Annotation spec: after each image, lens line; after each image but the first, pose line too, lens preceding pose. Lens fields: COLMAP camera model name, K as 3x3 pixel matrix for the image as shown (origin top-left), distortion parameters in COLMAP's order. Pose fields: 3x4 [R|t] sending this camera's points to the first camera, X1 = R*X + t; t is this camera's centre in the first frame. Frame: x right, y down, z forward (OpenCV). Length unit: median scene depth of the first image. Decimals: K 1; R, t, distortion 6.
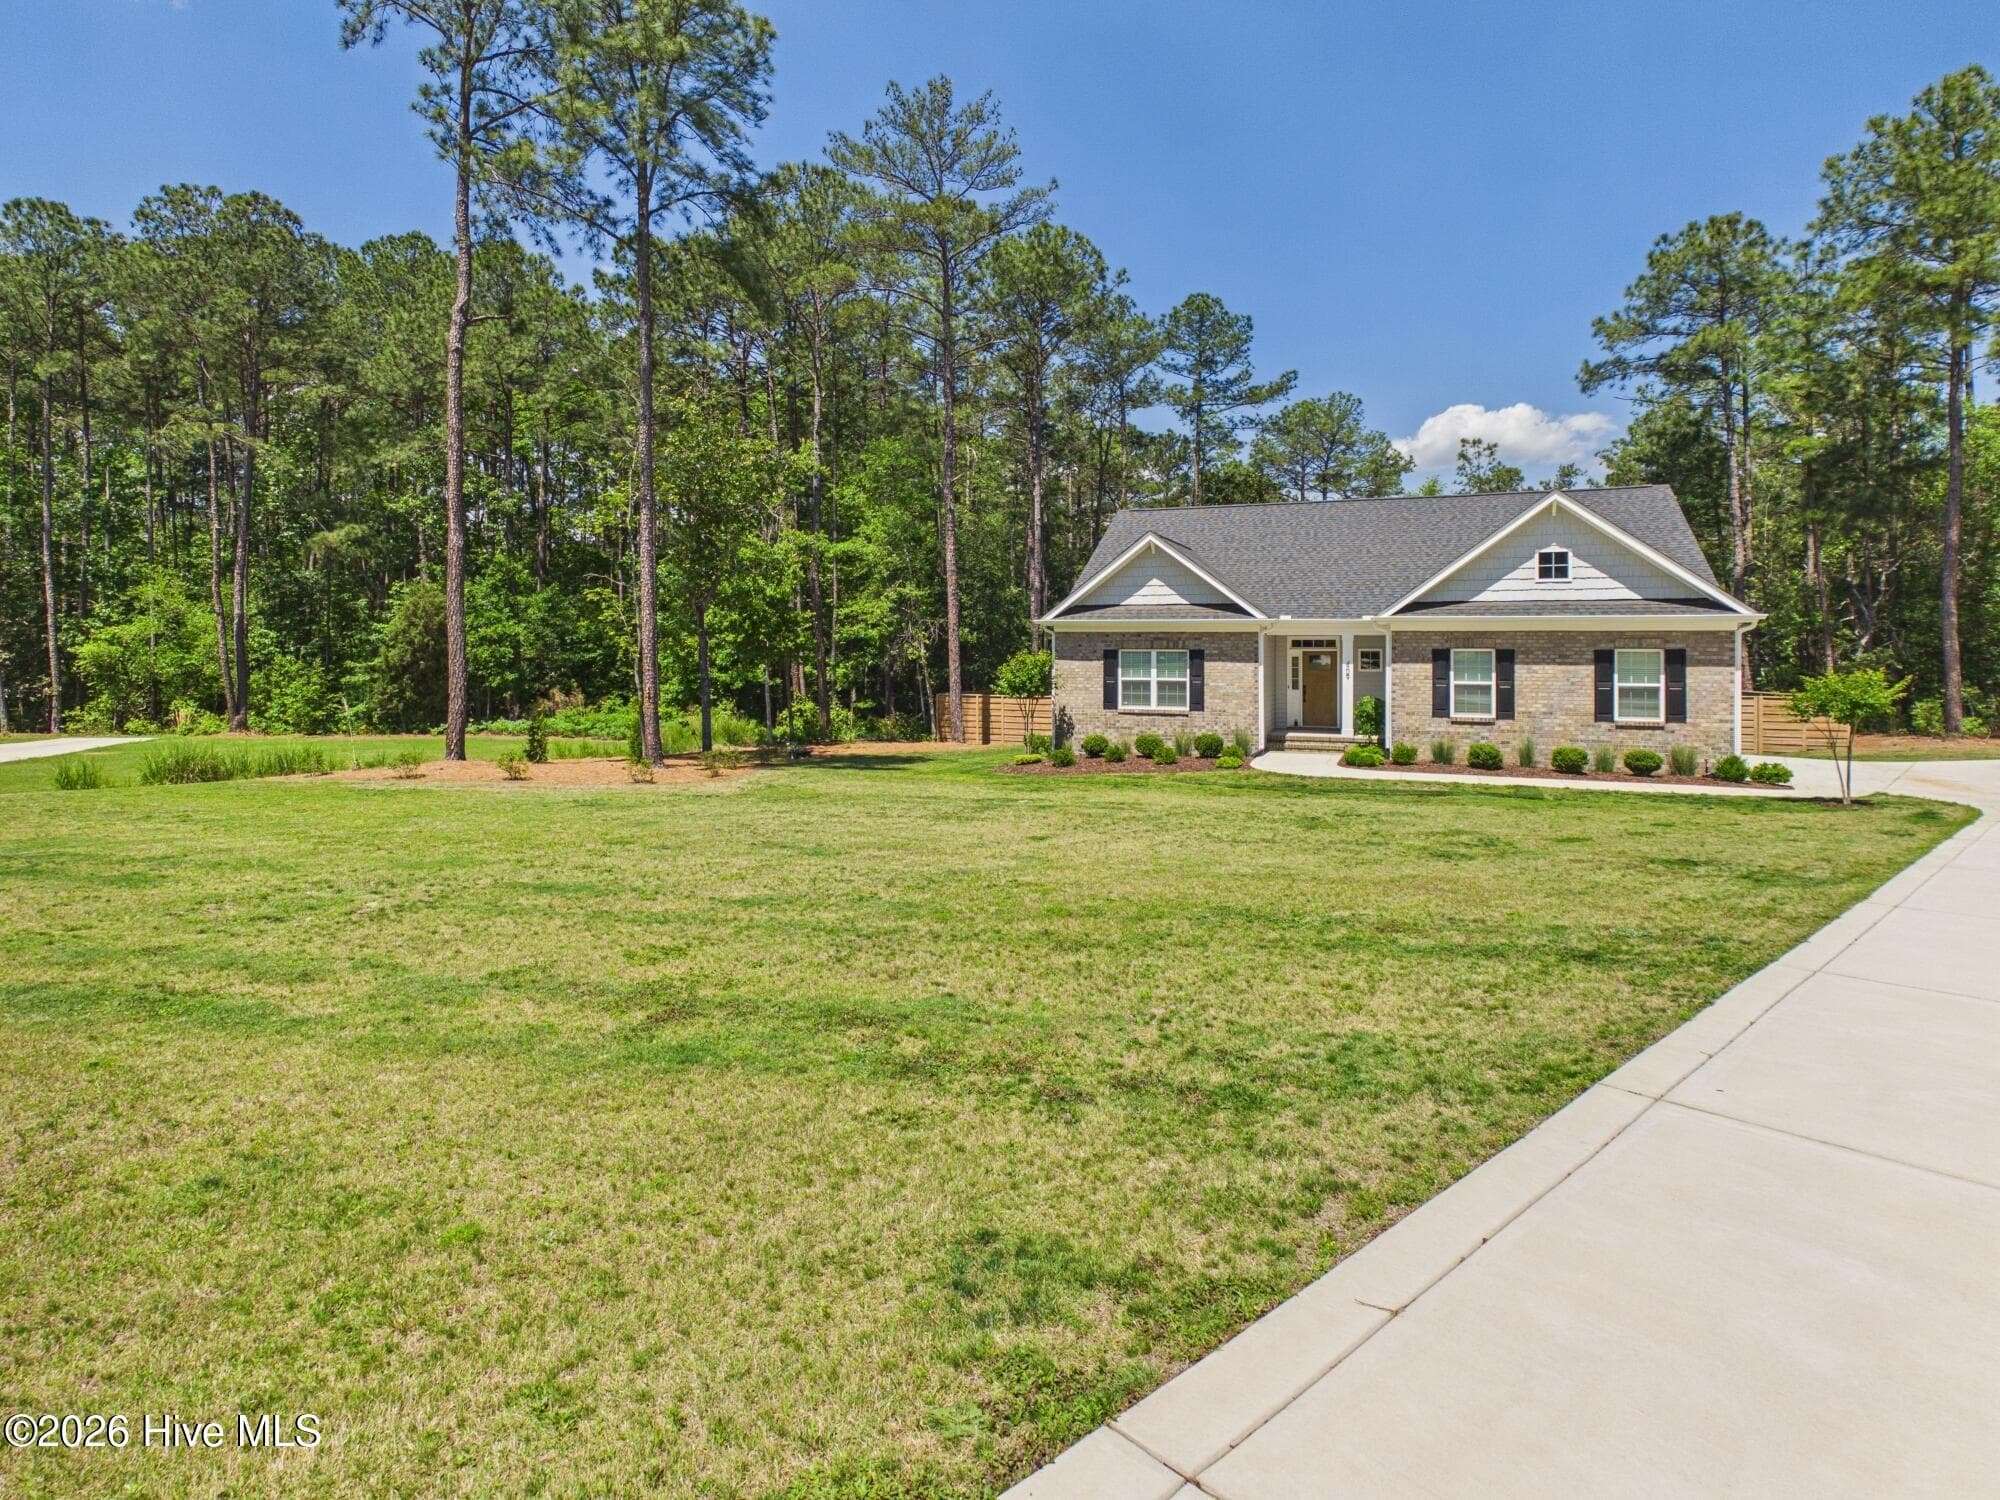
lens RADIAL K [[1070.6, 0, 990.0], [0, 1070.6, 639.0], [0, 0, 1]] dist [-0.001468, 0.002010]
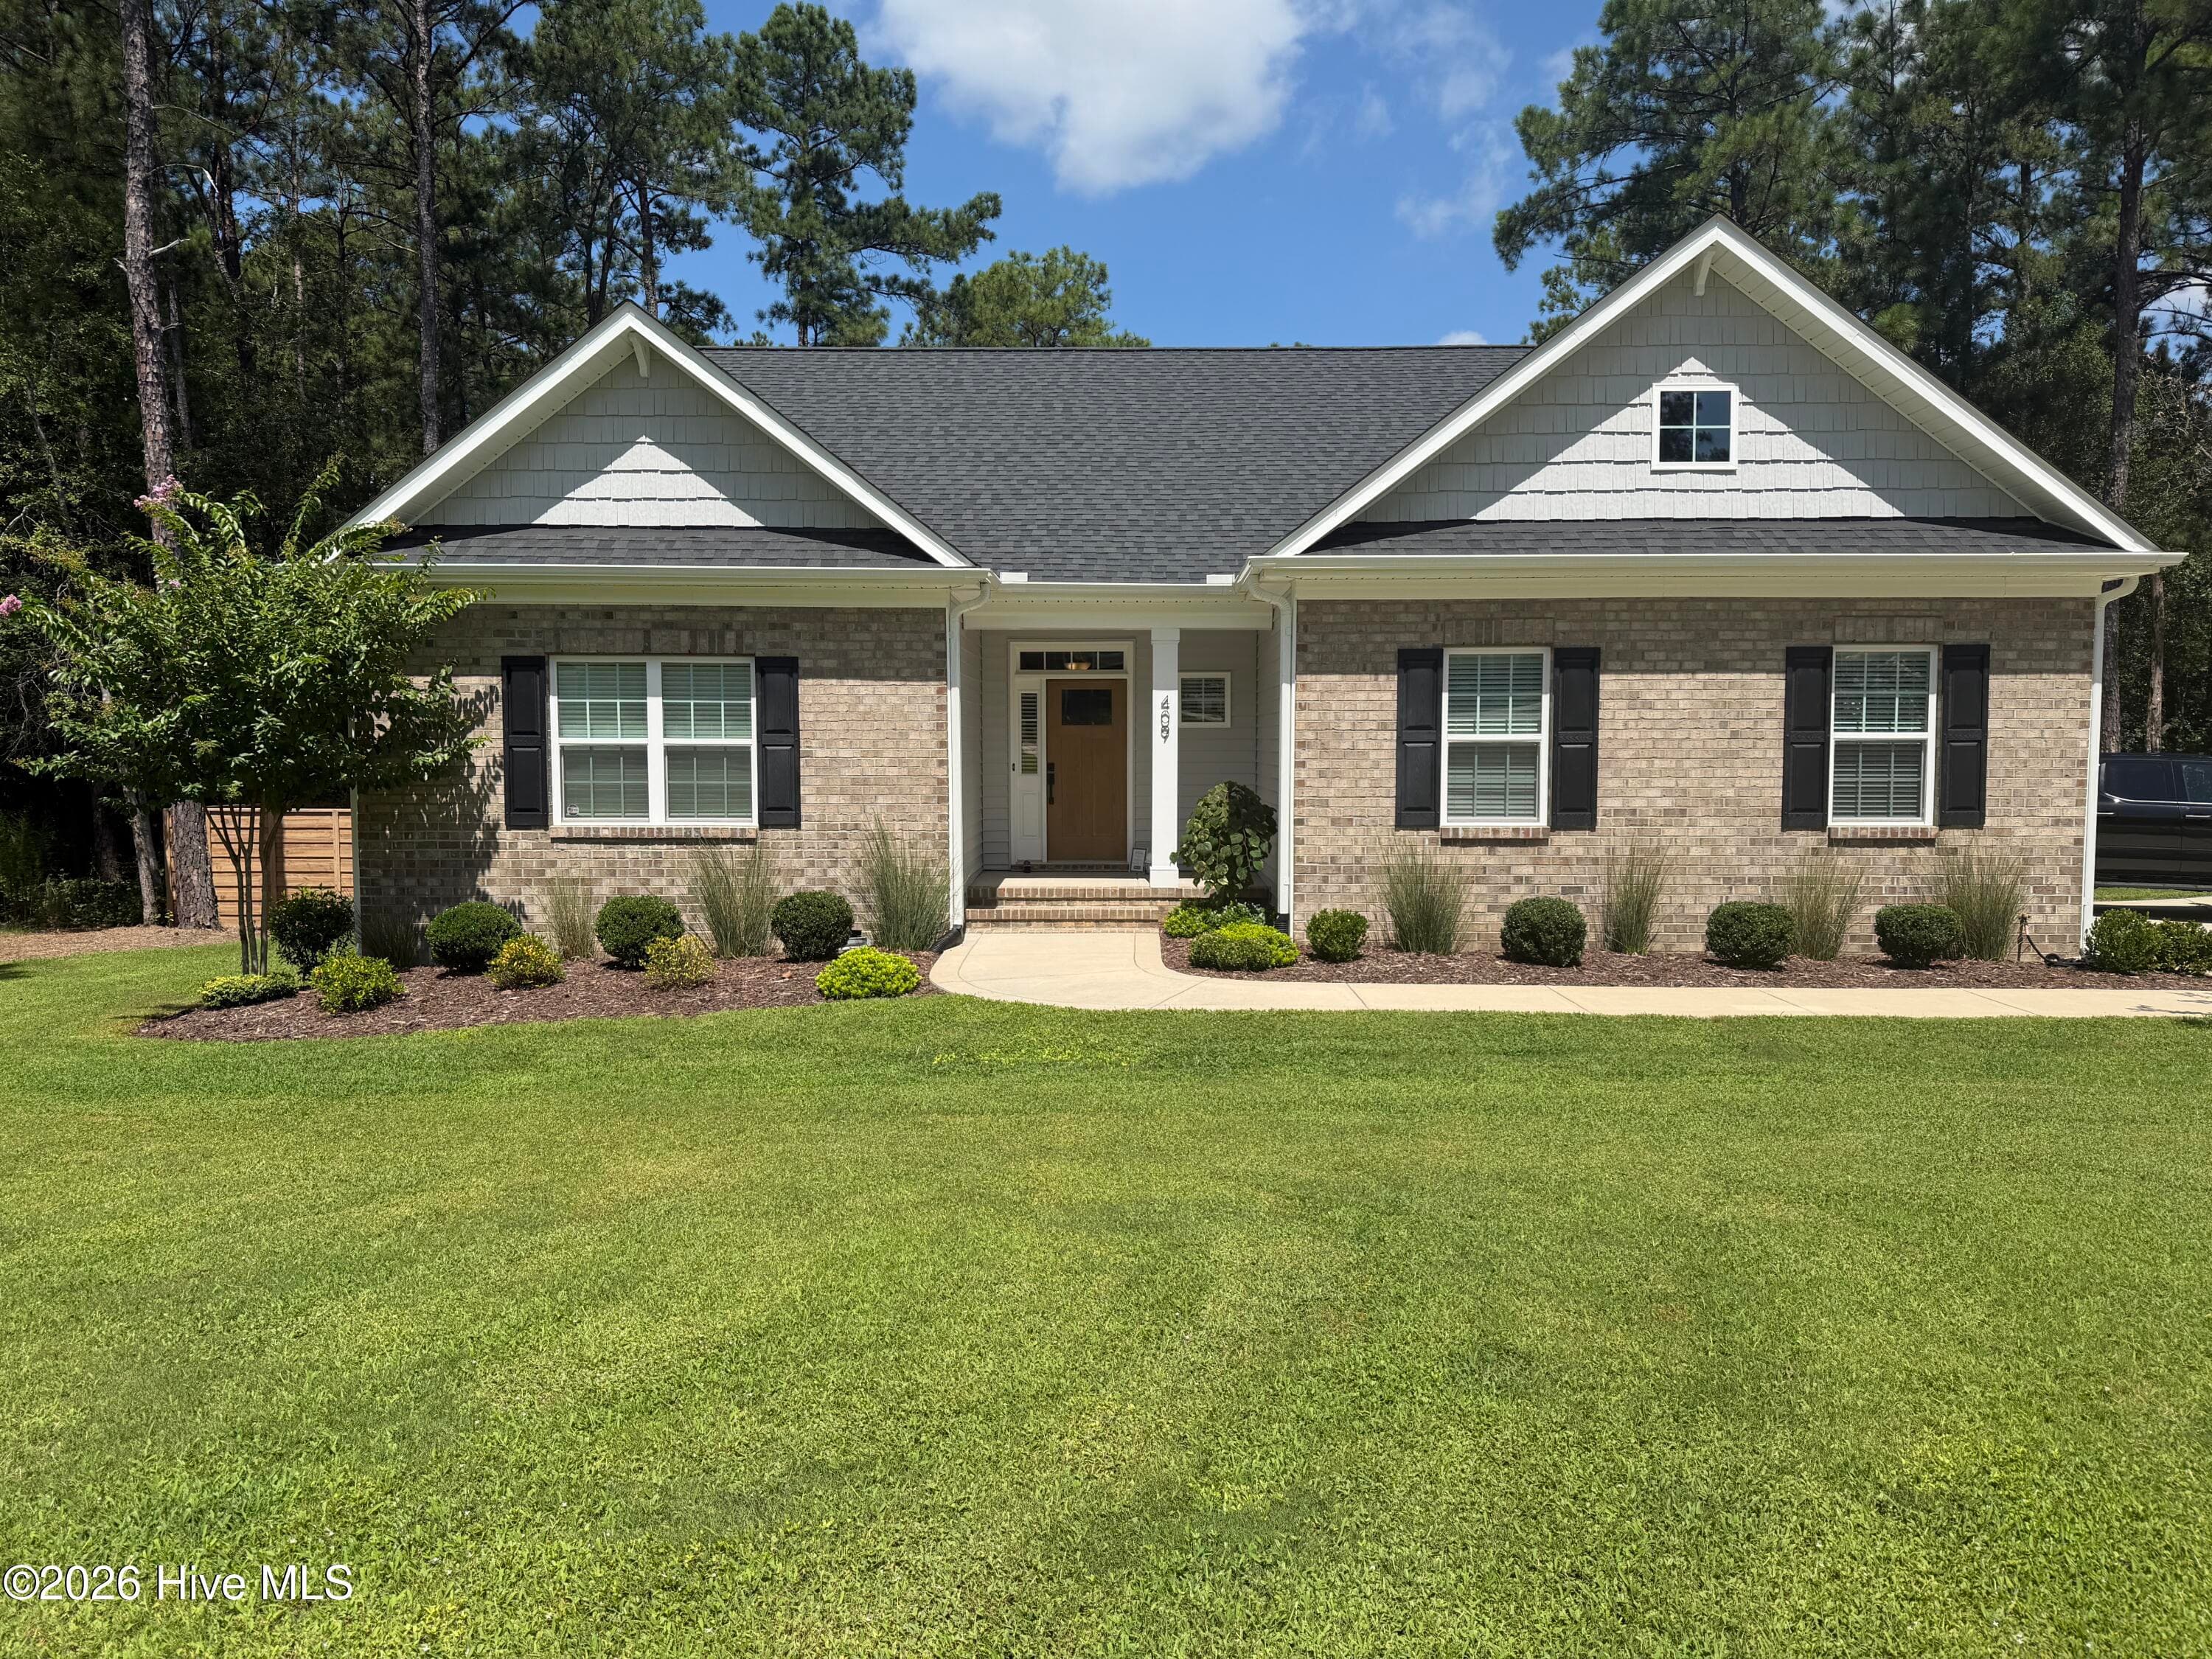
lens RADIAL K [[1540.1, 0, 1114.7], [0, 1540.1, 847.7], [0, 0, 1]] dist [0.079943, -0.111818]
pose [[0.931816, -0.024433, 0.362107, 0.112607], [-0.000654, 0.997617, 0.068995, 0.038703], [-0.362930, -0.064528, 0.929579, 0.487197]]
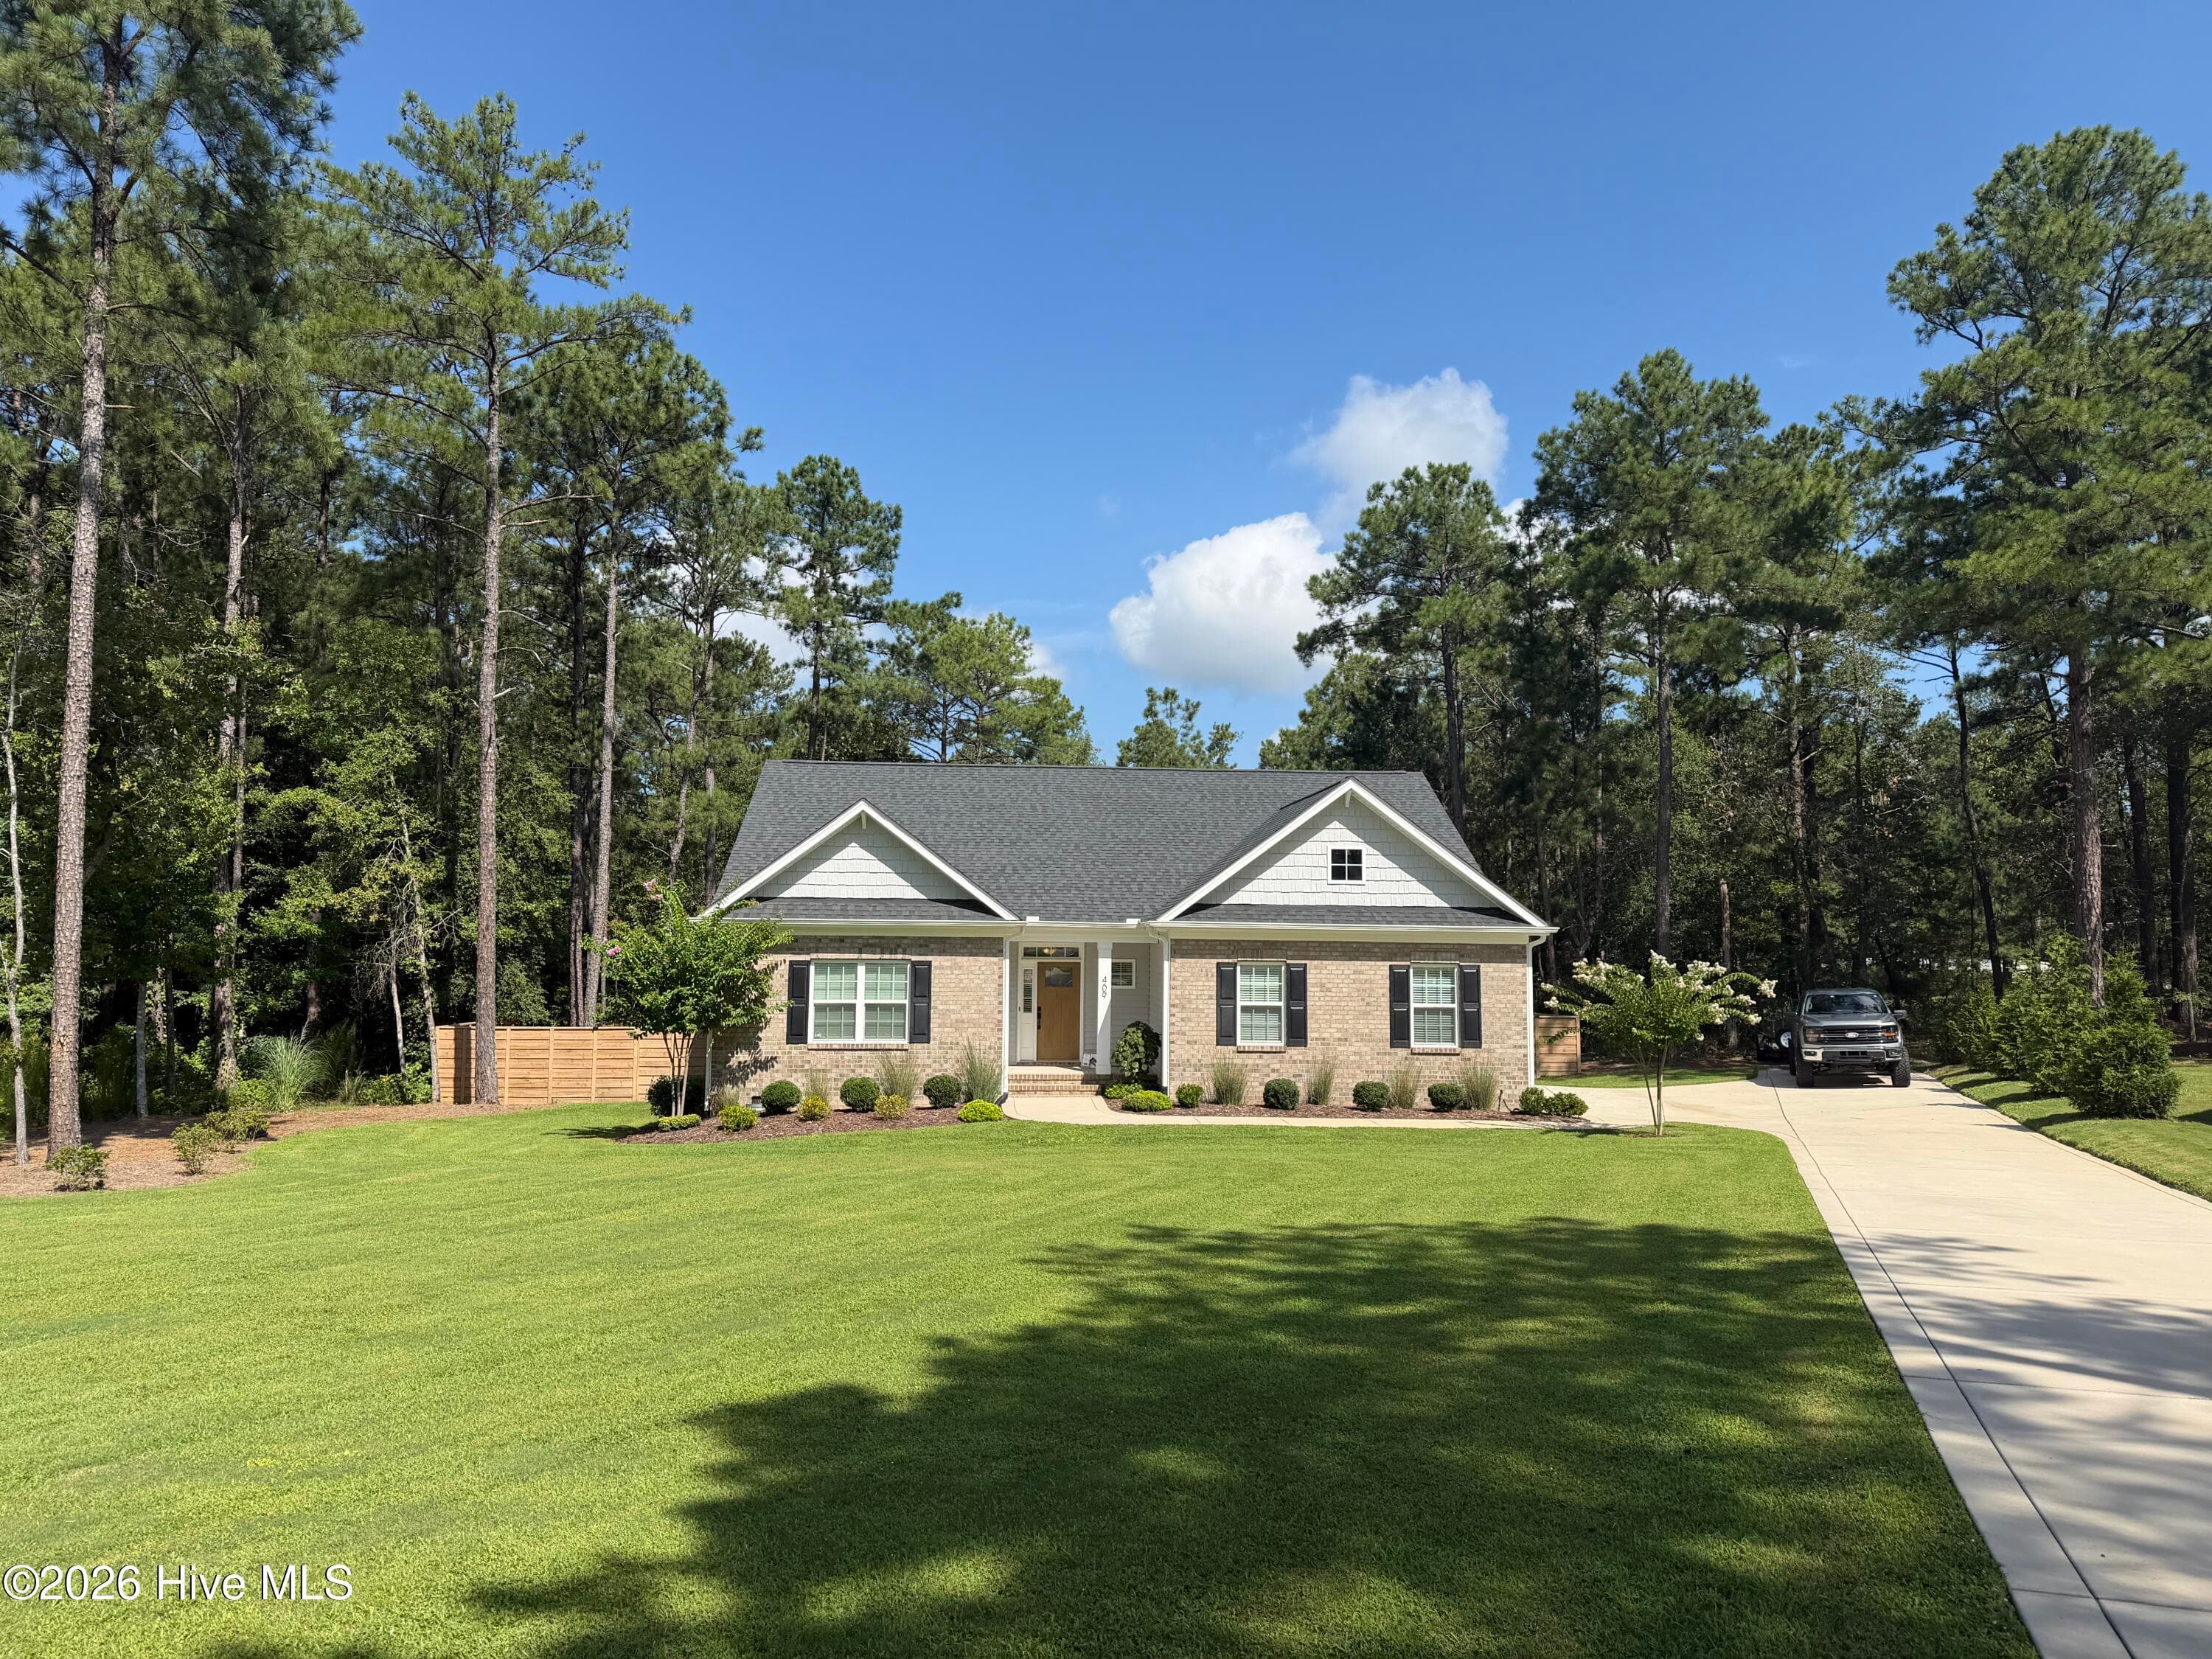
lens RADIAL K [[1540.1, 0, 1099.8], [0, 1540.1, 833.0], [0, 0, 1]] dist [0.079943, -0.111818]
pose [[0.901878, 0.040764, 0.430063, -0.162778], [-0.011586, 0.997462, -0.070248, -0.004688], [-0.431835, 0.058372, 0.900062, -0.022422]]
